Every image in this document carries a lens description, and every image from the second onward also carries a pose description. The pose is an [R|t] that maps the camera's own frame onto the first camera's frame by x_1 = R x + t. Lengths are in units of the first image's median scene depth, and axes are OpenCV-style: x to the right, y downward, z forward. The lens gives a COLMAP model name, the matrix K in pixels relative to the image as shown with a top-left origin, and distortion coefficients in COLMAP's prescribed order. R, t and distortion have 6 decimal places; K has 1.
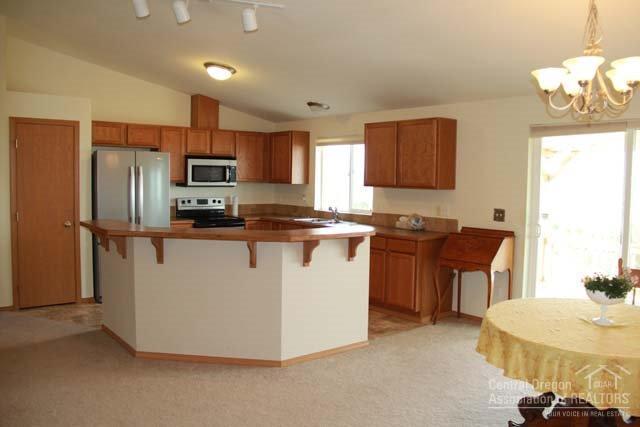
lens RADIAL K [[541.9, 0, 316.9], [0, 541.9, 209.9], [0, 0, 1]] dist [-0.143426, 0.067746]
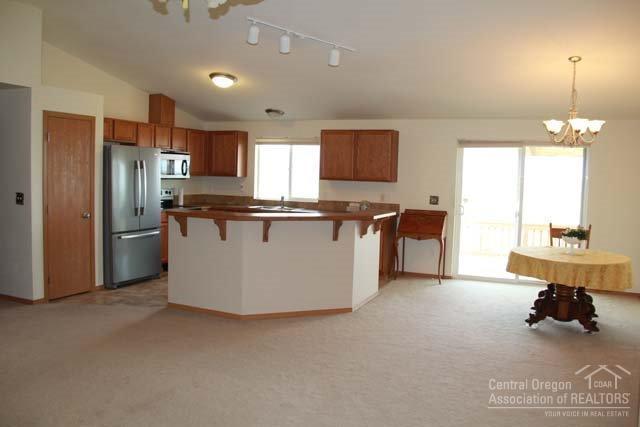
lens RADIAL K [[541.9, 0, 318.6], [0, 541.9, 209.9], [0, 0, 1]] dist [-0.143426, 0.067746]
pose [[0.886337, -0.022978, 0.462471, -0.539006], [0.014021, 0.999642, 0.022795, -0.001605], [-0.462829, -0.013720, 0.886342, -0.130773]]
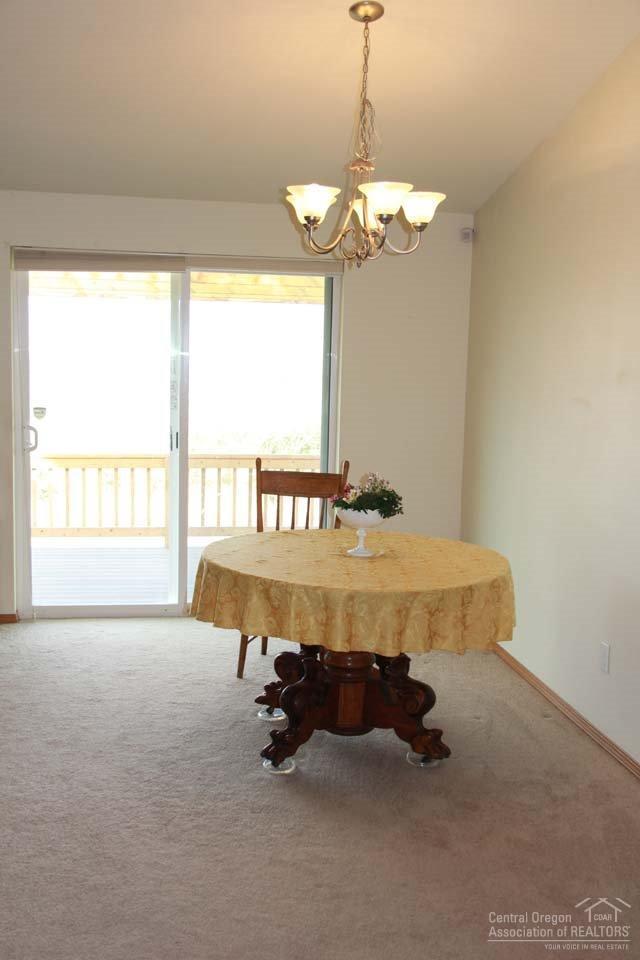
lens RADIAL K [[1035.9, 0, 312.1], [0, 1035.9, 489.8], [0, 0, 1]] dist [0.012763, 0.000000]
pose [[0.498219, -0.112918, 0.859667, -0.328570], [0.034081, 0.993268, 0.110715, -0.015625], [-0.866381, -0.025862, 0.498713, 0.158129]]
